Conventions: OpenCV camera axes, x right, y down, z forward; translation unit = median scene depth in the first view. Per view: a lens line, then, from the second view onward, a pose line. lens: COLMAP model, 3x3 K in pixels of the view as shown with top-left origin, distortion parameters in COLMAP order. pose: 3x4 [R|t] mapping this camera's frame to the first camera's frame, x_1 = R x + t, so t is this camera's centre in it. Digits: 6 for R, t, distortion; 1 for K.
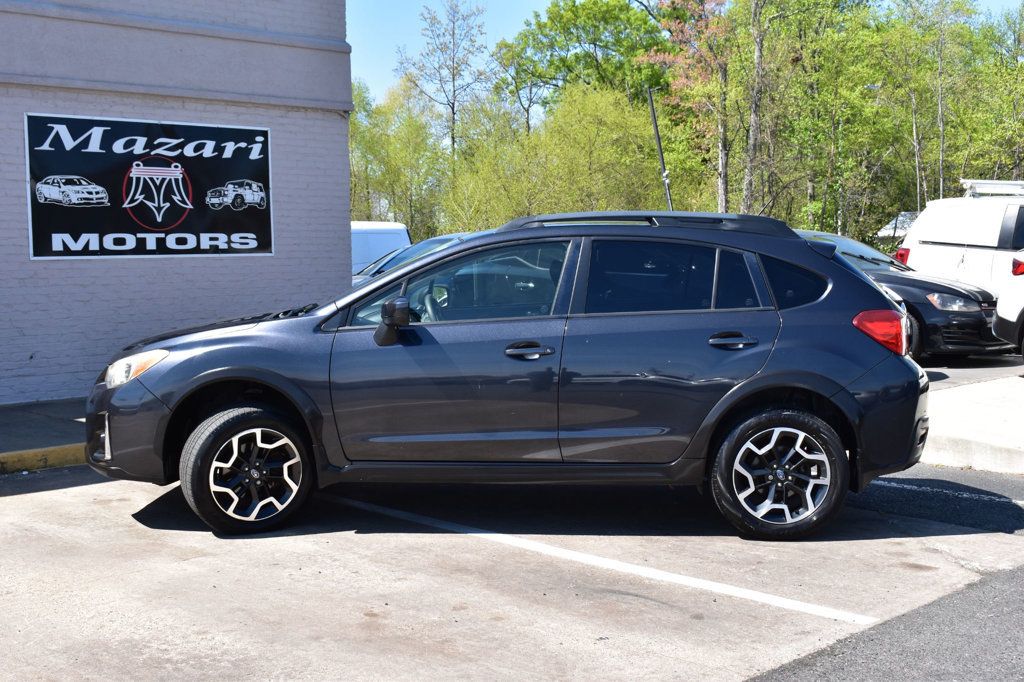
lens RADIAL K [[1299.7, 0, 512.0], [0, 1299.7, 341.0], [0, 0, 1]] dist [-0.027865, -0.024497]
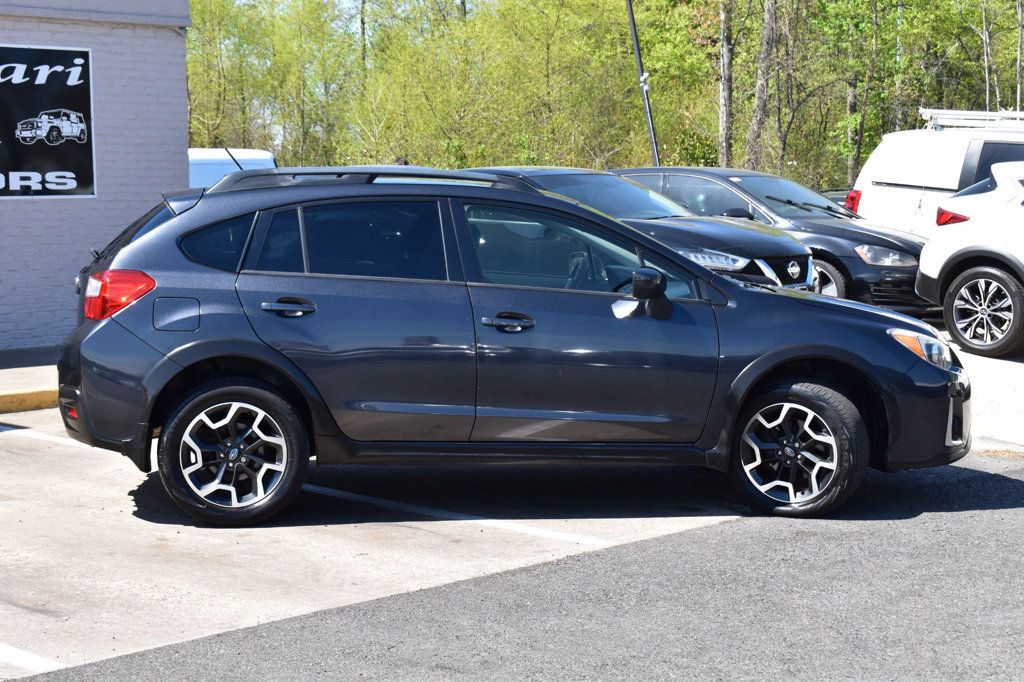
lens RADIAL K [[1883.2, 0, 512.0], [0, 1883.2, 341.0], [0, 0, 1]] dist [0.024856, 0.065215]
pose [[0.999735, 0.003404, 0.022751, 0.063536], [-0.003844, 0.999806, 0.019324, 0.003720], [-0.022680, -0.019406, 0.999554, -0.255648]]
